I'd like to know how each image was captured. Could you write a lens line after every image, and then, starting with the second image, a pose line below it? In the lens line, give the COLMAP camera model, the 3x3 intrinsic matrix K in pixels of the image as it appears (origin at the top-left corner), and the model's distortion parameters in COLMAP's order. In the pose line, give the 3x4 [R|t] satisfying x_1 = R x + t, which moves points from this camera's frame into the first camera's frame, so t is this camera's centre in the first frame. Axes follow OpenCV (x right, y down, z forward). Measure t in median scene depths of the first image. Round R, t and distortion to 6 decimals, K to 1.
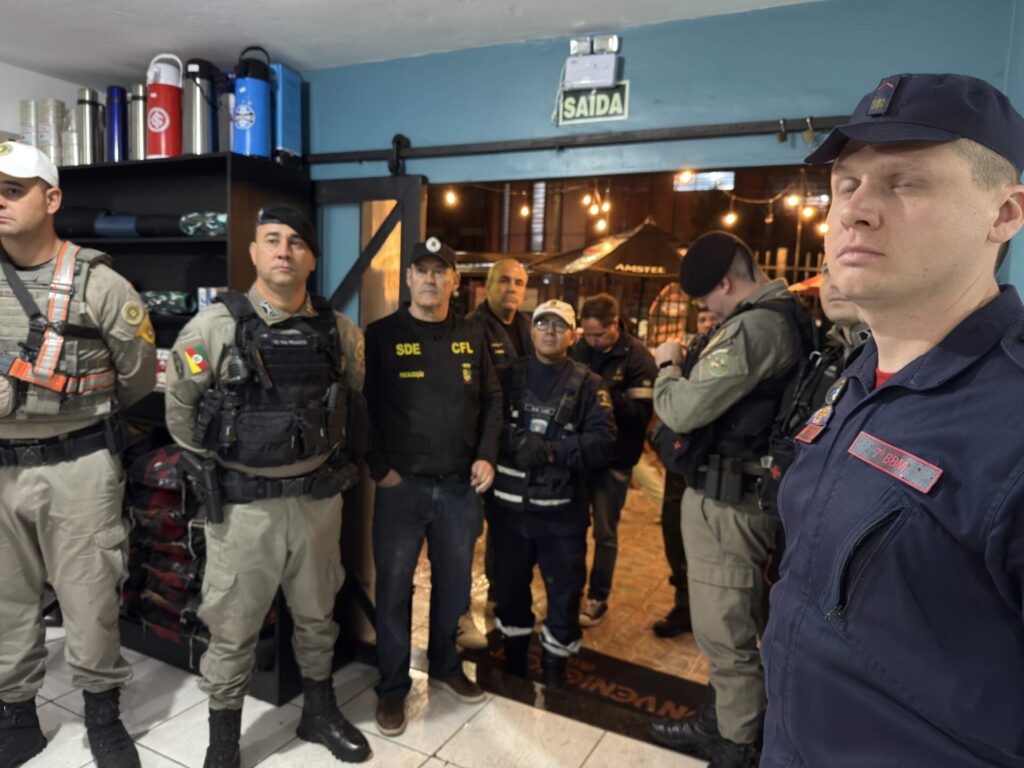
lens RADIAL K [[719.0, 0, 501.2], [0, 719.0, 393.8], [0, 0, 1]] dist [0.027256, -0.033337]
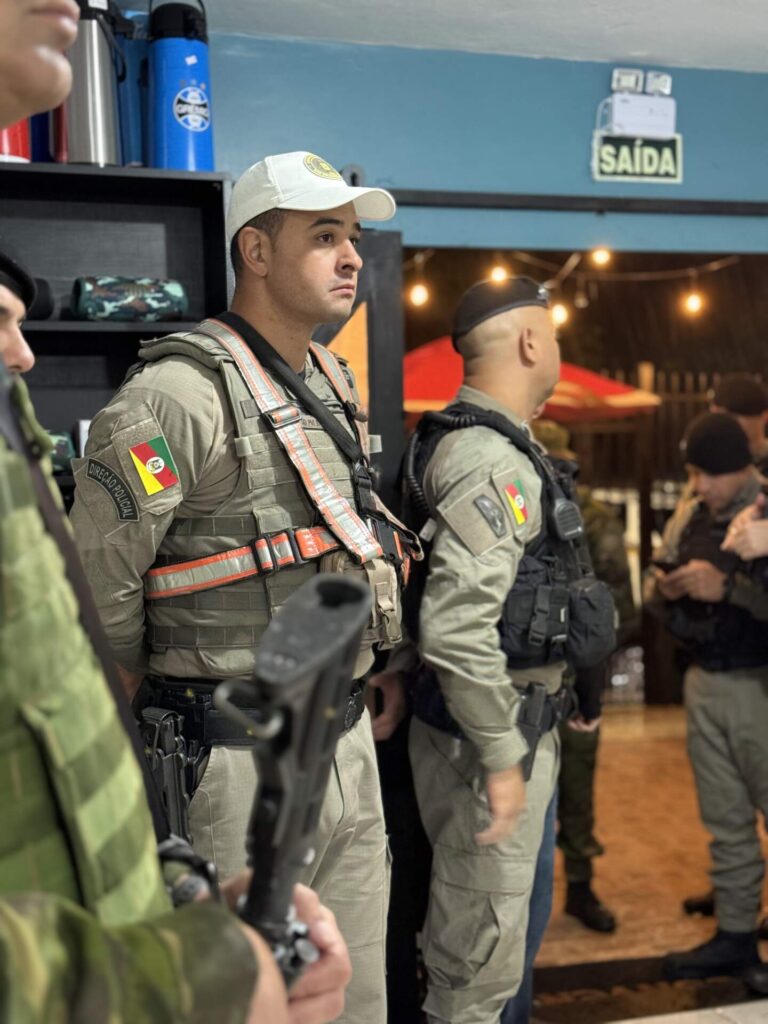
lens RADIAL K [[1436.0, 0, 406.7], [0, 1436.0, 536.8], [0, 0, 1]] dist [0.078777, 0.000000]
pose [[0.697680, -0.085271, 0.711317, -1.092660], [0.139262, 0.990094, -0.017903, -0.017852], [-0.702743, 0.111550, 0.702644, 0.149616]]
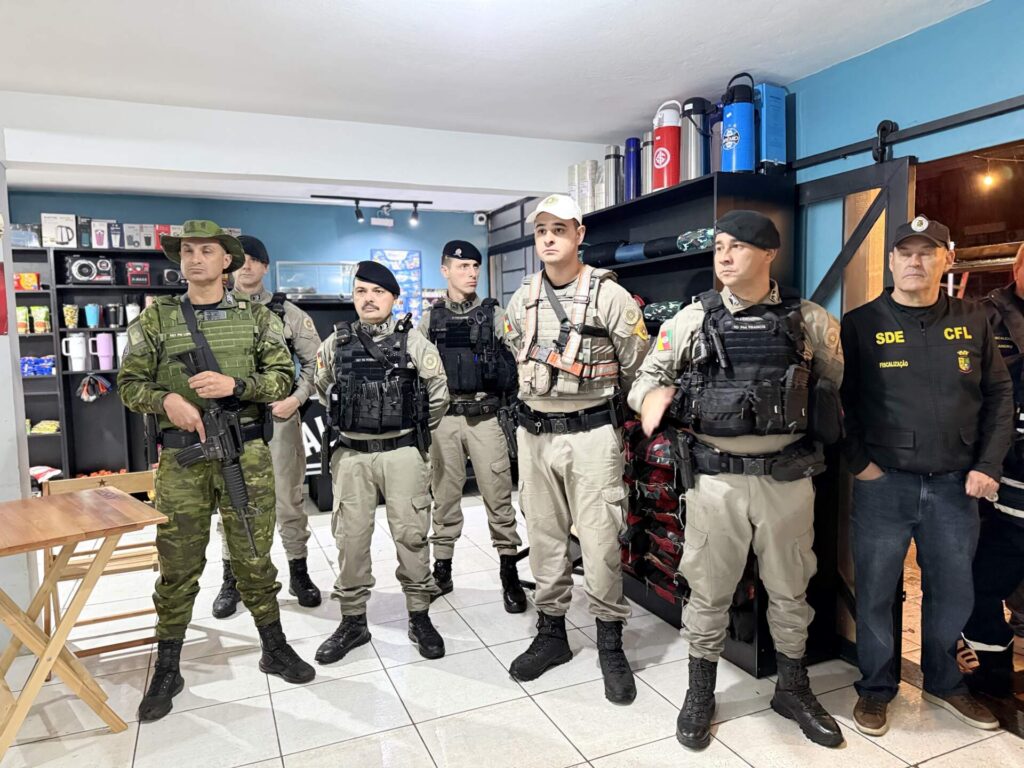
lens RADIAL K [[719.0, 0, 515.6], [0, 719.0, 393.8], [0, 0, 1]] dist [0.027256, -0.033337]
pose [[0.777199, -0.003187, -0.629247, 0.091086], [-0.015077, 0.999606, -0.023685, 0.043502], [0.629074, 0.027895, 0.776845, -0.067375]]
